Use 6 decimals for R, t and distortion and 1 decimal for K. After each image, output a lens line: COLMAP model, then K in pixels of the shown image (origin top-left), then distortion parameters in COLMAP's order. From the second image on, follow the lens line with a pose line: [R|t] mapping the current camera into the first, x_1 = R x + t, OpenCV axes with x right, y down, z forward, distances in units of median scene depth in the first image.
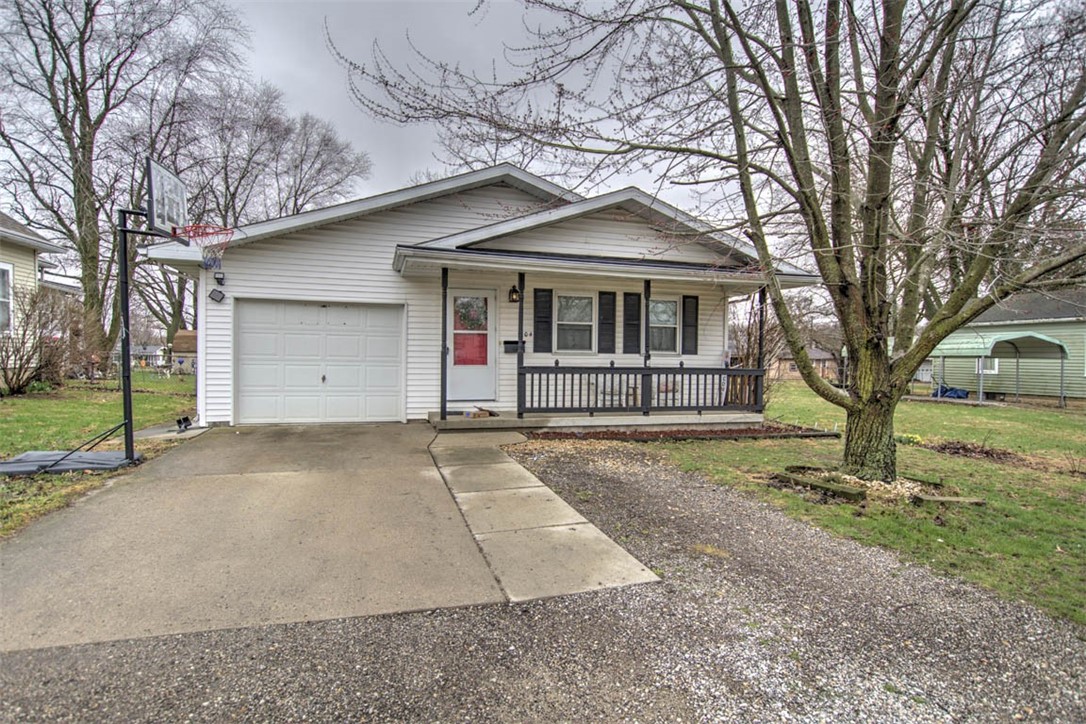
lens RADIAL K [[565.3, 0, 543.0], [0, 565.3, 362.0], [0, 0, 1]] dist [0.000188, -0.000847]
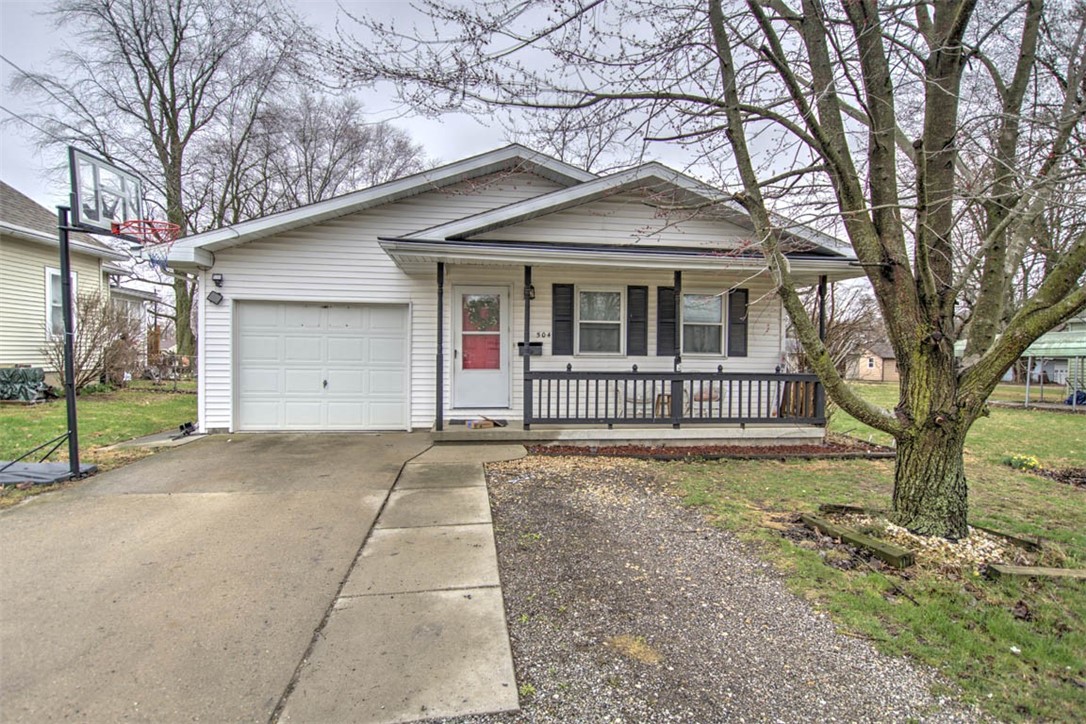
lens RADIAL K [[565.3, 0, 543.0], [0, 565.3, 362.0], [0, 0, 1]] dist [0.000188, -0.000847]
pose [[0.988066, -0.000714, -0.154032, 0.122011], [0.000924, 0.999999, 0.001288, -0.007884], [0.154031, -0.001415, 0.988065, 0.125644]]
